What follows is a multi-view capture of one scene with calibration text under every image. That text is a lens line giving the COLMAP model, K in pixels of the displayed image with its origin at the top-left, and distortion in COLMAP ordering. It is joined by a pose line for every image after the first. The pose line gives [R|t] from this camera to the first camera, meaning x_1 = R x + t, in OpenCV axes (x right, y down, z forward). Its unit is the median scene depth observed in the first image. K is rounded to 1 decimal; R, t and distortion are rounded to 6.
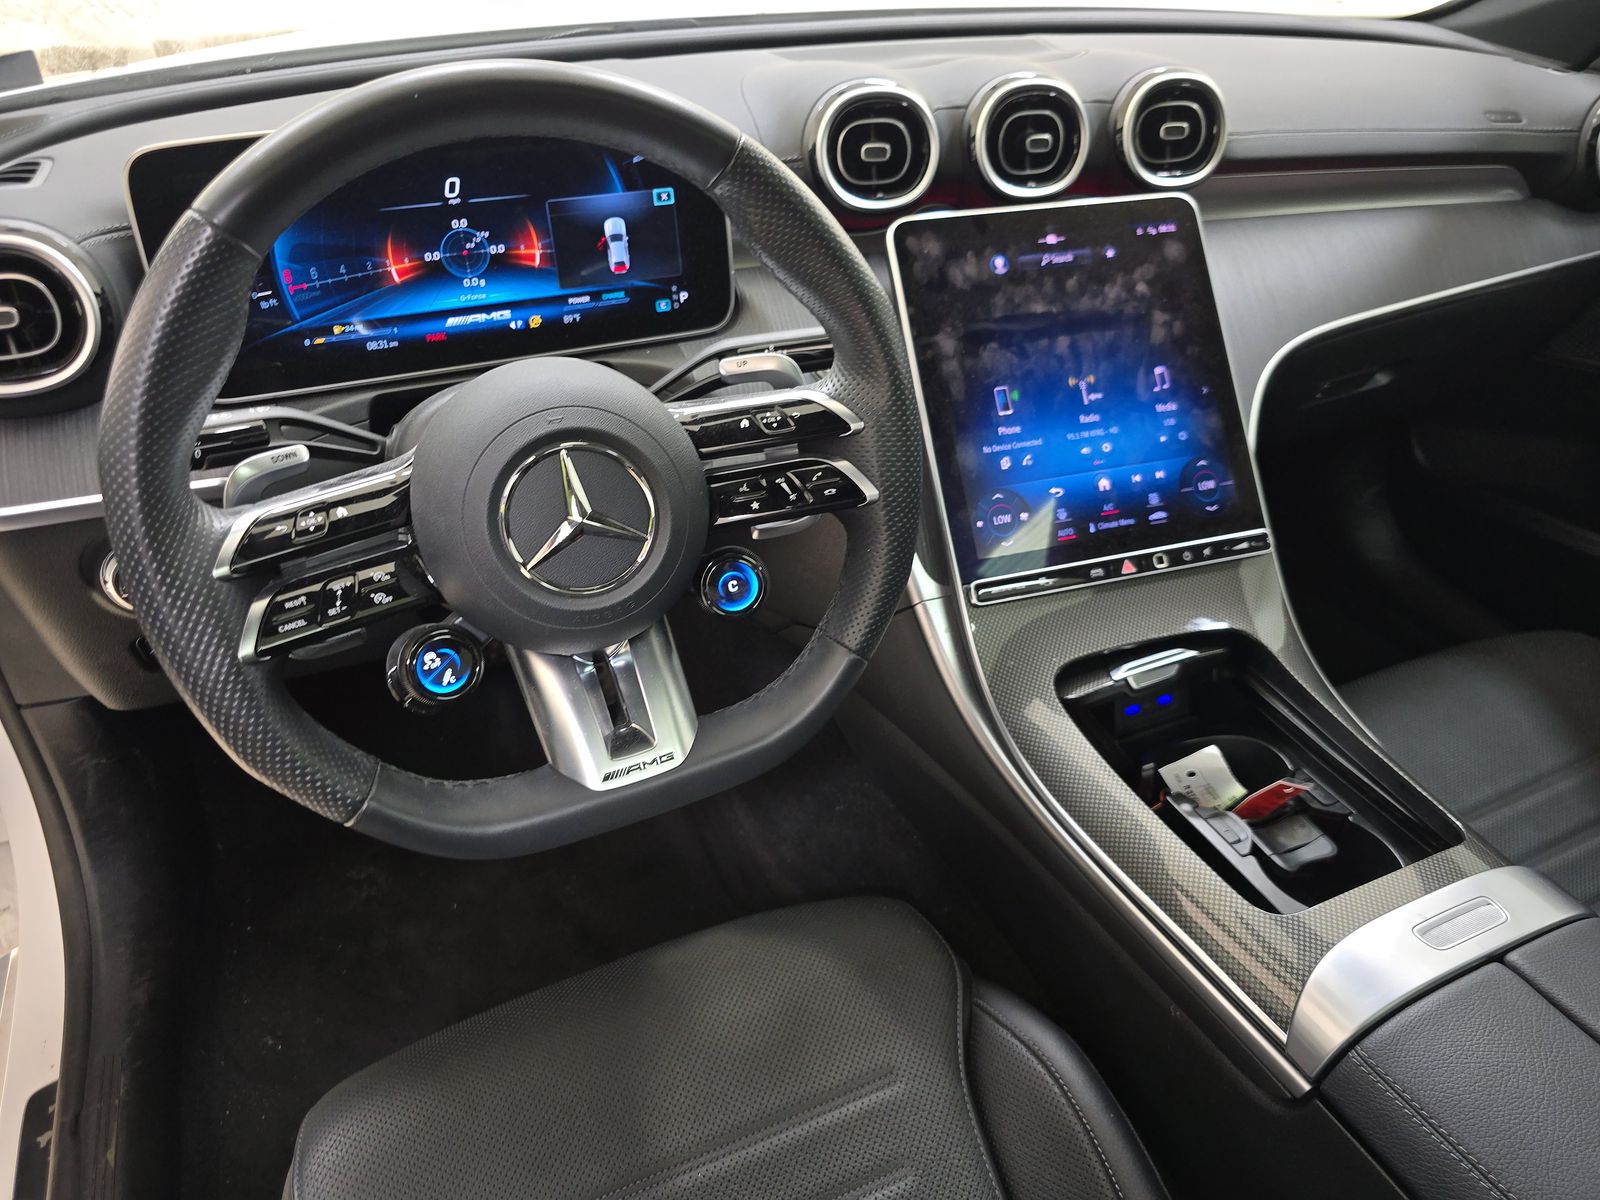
lens RADIAL K [[1105.6, 0, 810.0], [0, 1105.6, 606.3], [0, 0, 1]] dist [0.043182, -0.045542]
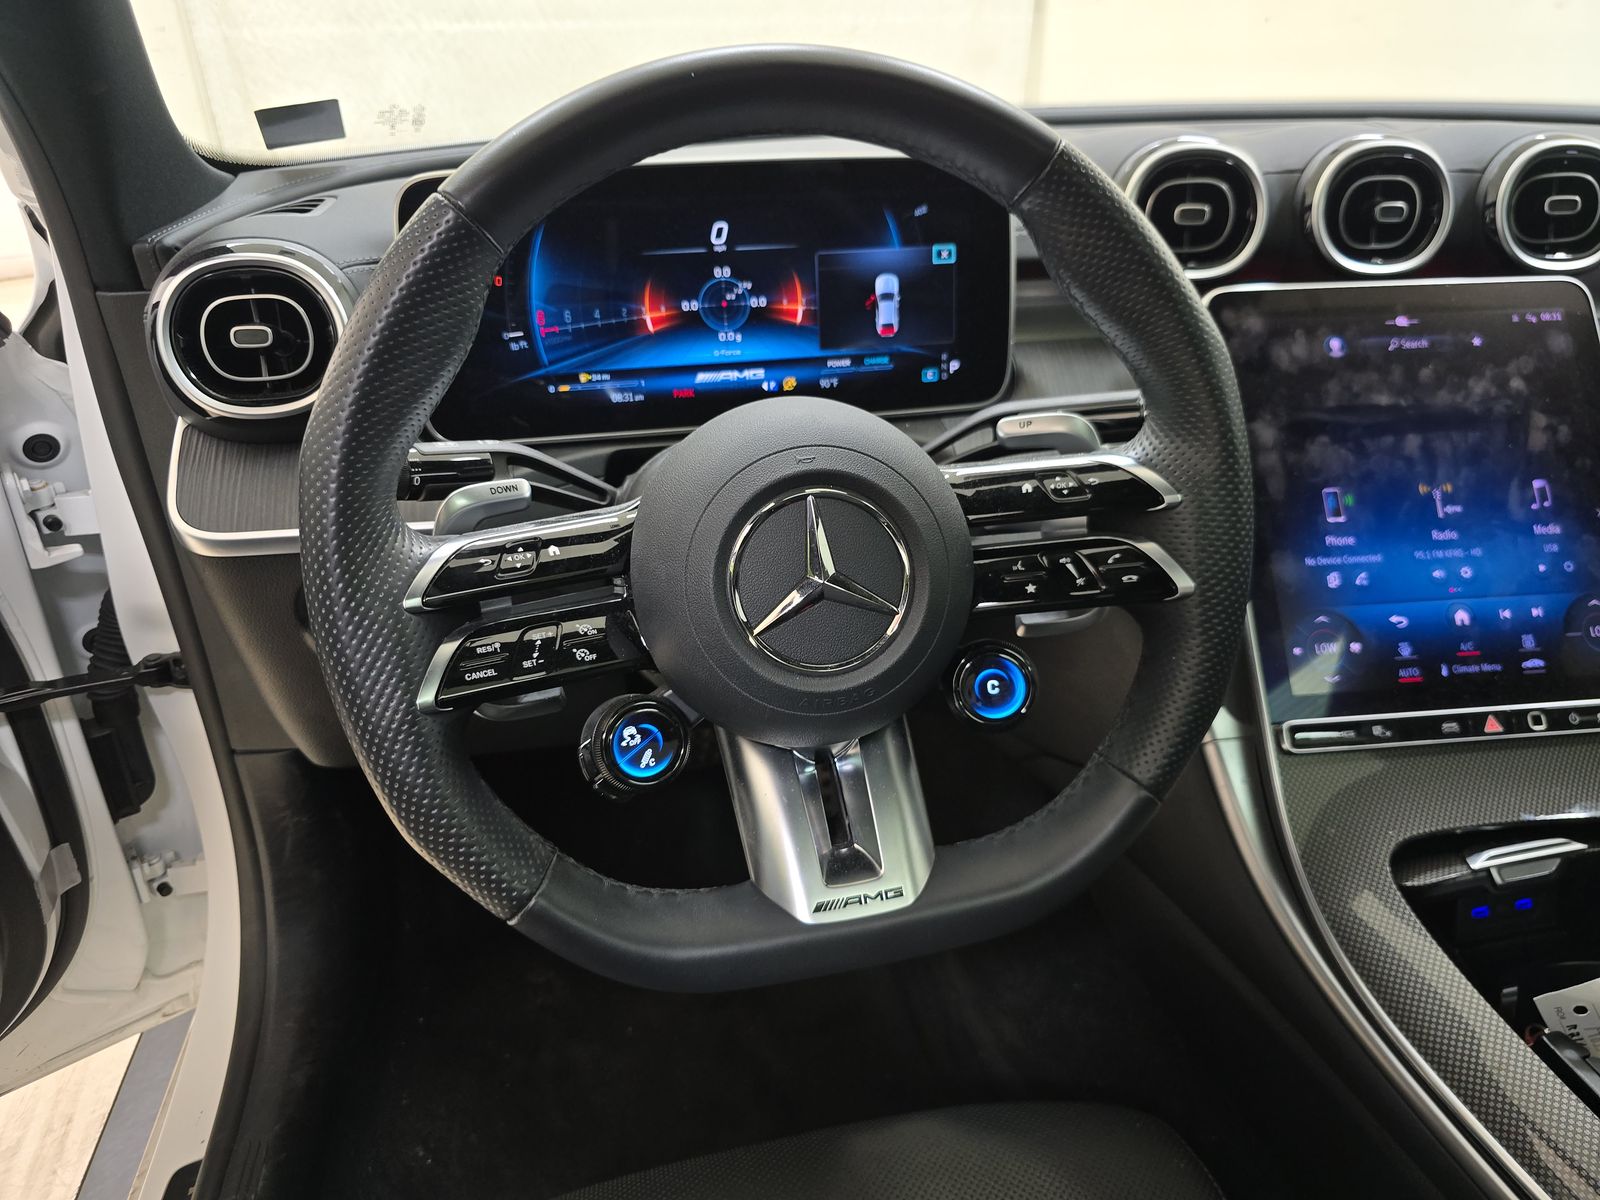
lens RADIAL K [[1083.6, 0, 800.0], [0, 1083.6, 600.0], [0, 0, 1]] dist [0.038141, -0.056610]
pose [[0.975813, 0.078489, -0.204029, -0.047138], [-0.105425, 0.986580, -0.124685, 0.030028], [0.191505, 0.143179, 0.970992, 0.177792]]
